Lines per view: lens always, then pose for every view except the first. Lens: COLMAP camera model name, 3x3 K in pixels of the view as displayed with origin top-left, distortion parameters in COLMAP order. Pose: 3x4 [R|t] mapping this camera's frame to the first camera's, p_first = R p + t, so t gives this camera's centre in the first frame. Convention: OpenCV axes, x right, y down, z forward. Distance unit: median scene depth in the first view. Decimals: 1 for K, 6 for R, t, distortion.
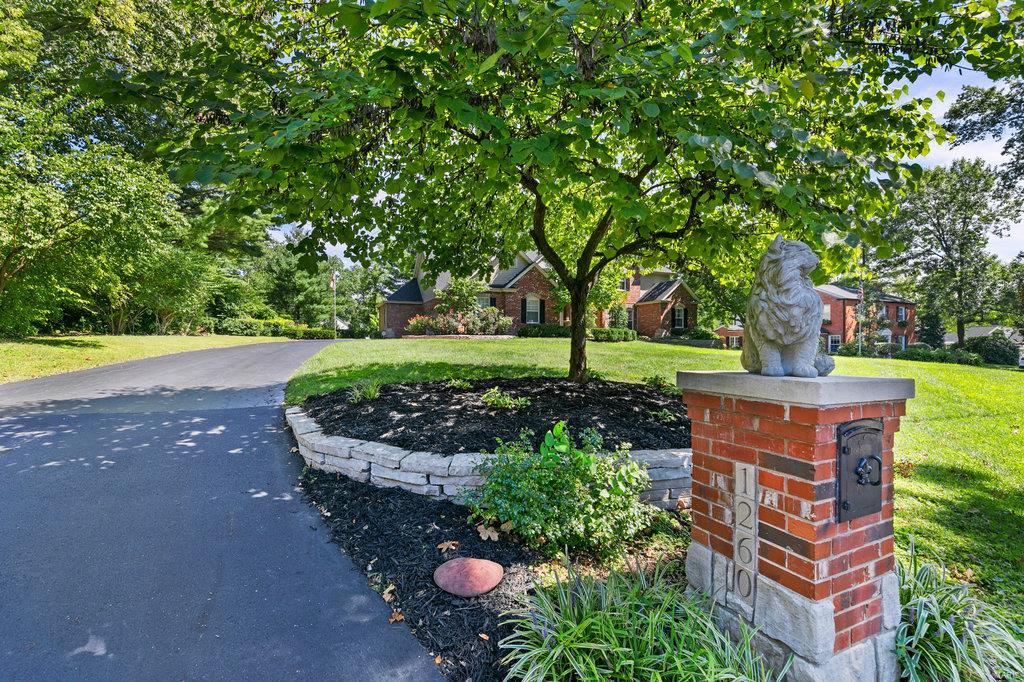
lens RADIAL K [[433.8, 0, 513.0], [0, 433.8, 340.9], [0, 0, 1]] dist [0.005343, 0.000023]
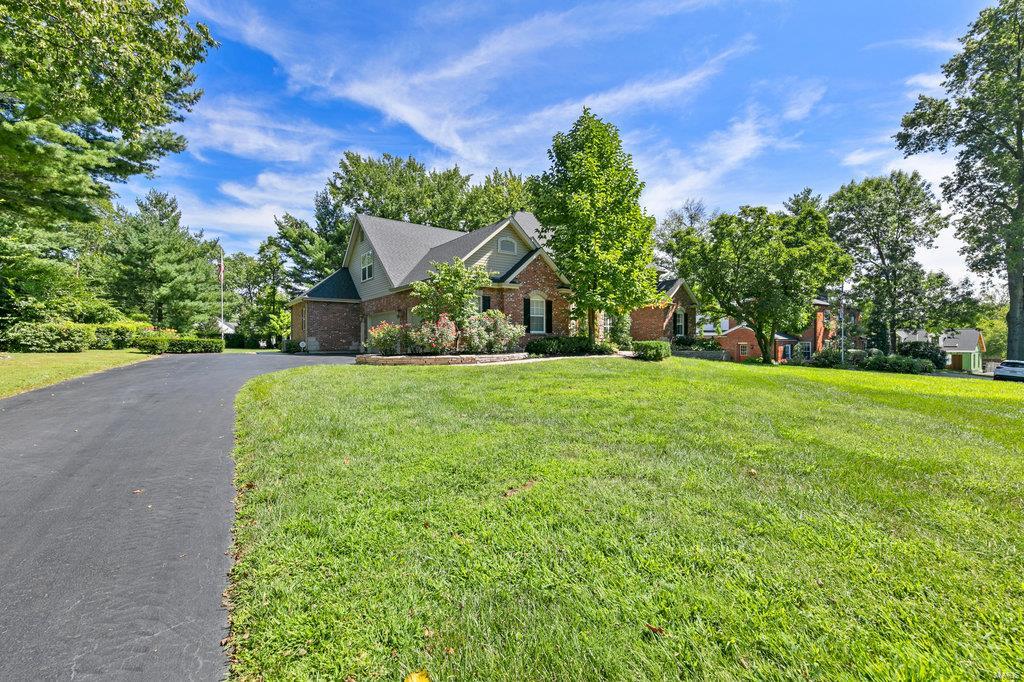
lens RADIAL K [[433.8, 0, 513.5], [0, 433.8, 340.6], [0, 0, 1]] dist [0.005343, 0.000023]
pose [[0.974973, -0.003554, 0.222294, -0.110630], [0.003359, 0.999994, 0.001258, -0.020728], [-0.222297, -0.000479, 0.974979, 0.220318]]
